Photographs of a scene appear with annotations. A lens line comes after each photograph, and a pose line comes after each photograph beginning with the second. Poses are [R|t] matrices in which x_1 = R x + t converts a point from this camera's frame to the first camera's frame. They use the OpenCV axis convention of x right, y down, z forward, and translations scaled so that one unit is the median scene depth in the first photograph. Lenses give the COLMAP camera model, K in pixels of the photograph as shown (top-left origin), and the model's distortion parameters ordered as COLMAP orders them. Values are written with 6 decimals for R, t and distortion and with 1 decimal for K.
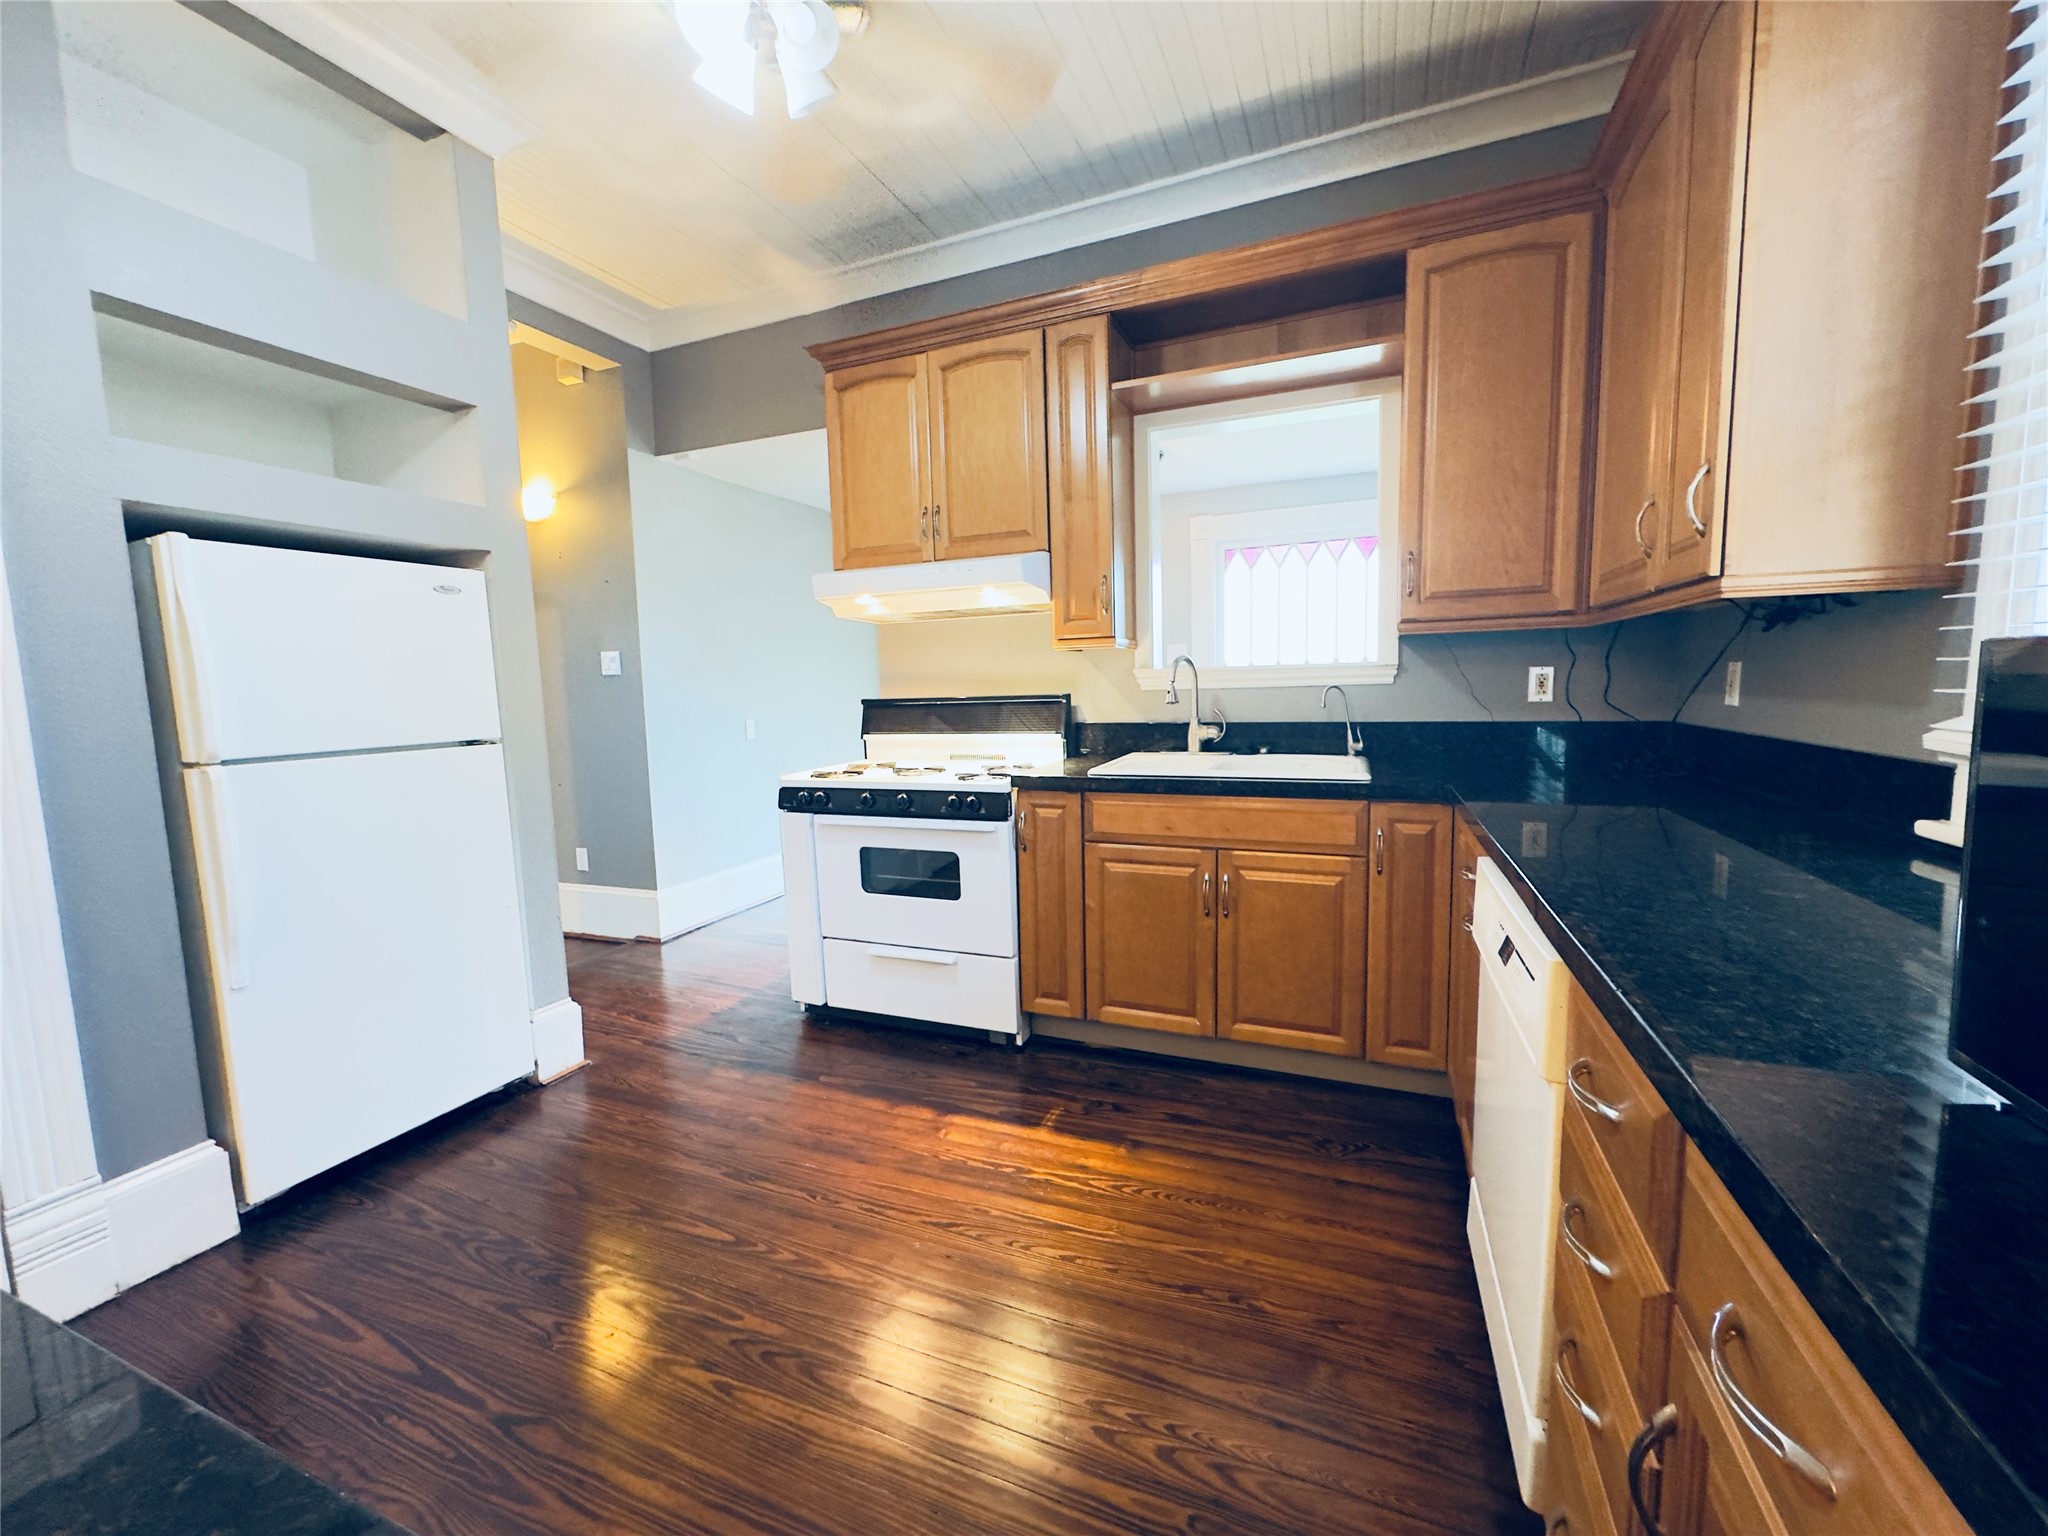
lens RADIAL K [[814.7, 0, 1024.3], [0, 814.7, 770.3], [0, 0, 1]] dist [-0.003487, 0.000811]
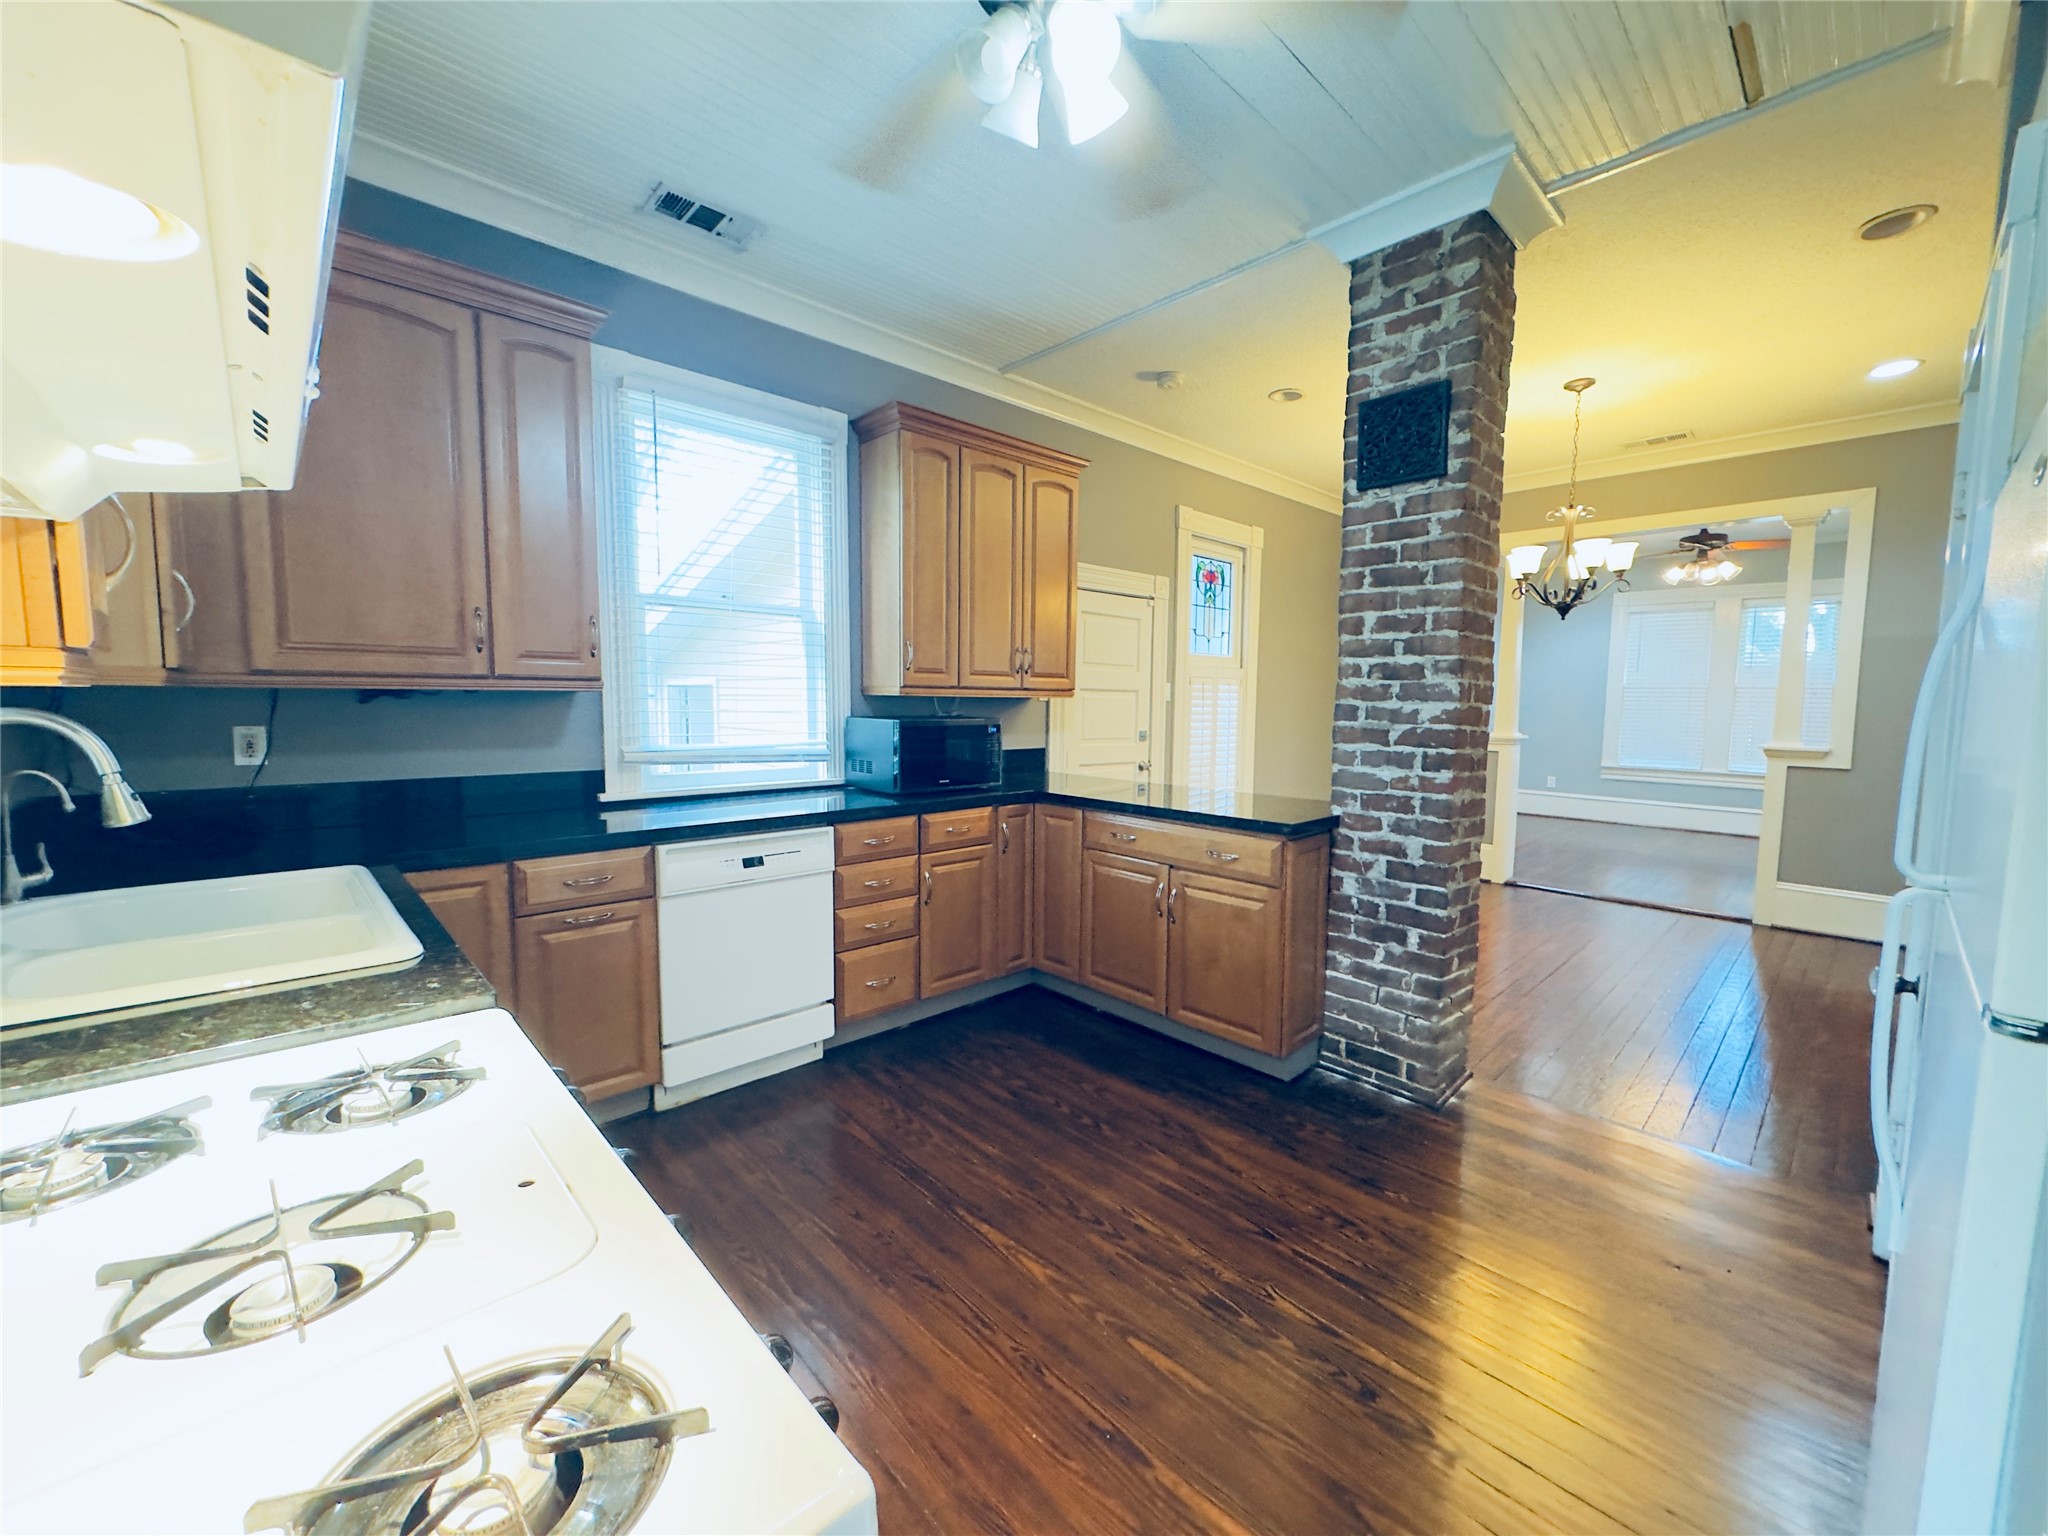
lens RADIAL K [[814.7, 0, 1026.4], [0, 814.7, 767.9], [0, 0, 1]] dist [-0.003487, 0.000811]
pose [[-0.913531, -0.018663, 0.406340, -0.427097], [0.056796, 0.983309, 0.172850, -0.161510], [-0.402784, 0.180982, -0.897224, 1.220824]]
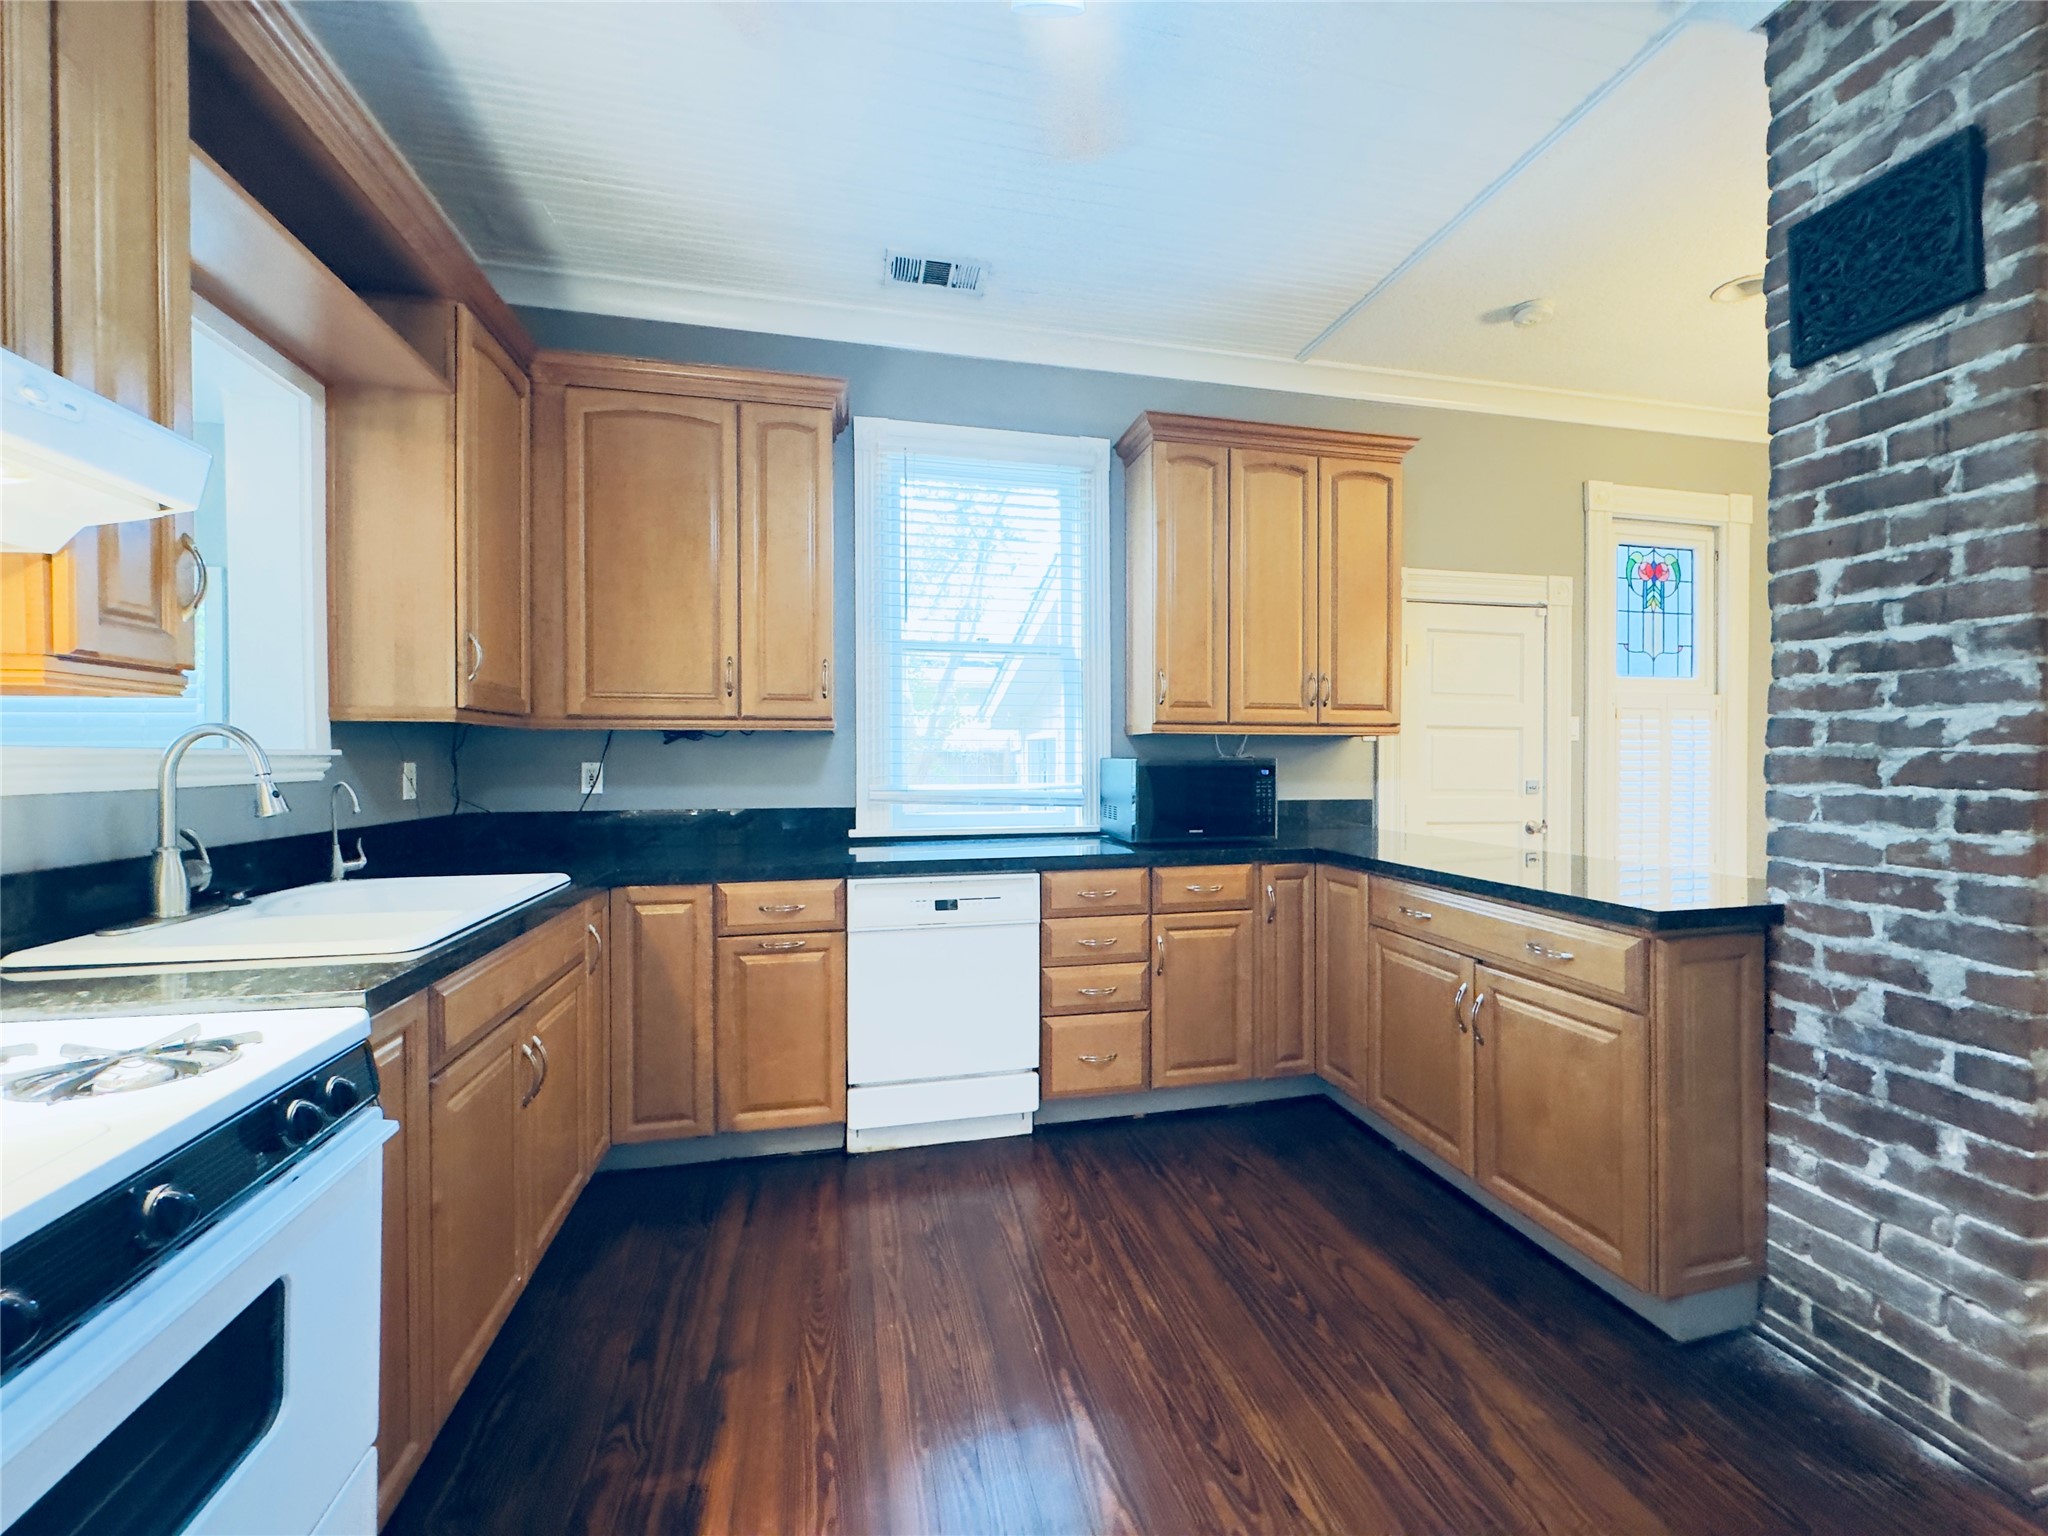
lens RADIAL K [[814.7, 0, 1026.4], [0, 814.7, 767.3], [0, 0, 1]] dist [-0.003487, 0.000811]
pose [[-0.583423, 0.018758, 0.811952, -0.543629], [0.104022, 0.993225, 0.051798, -0.092393], [-0.805479, 0.114681, -0.581422, 0.937210]]
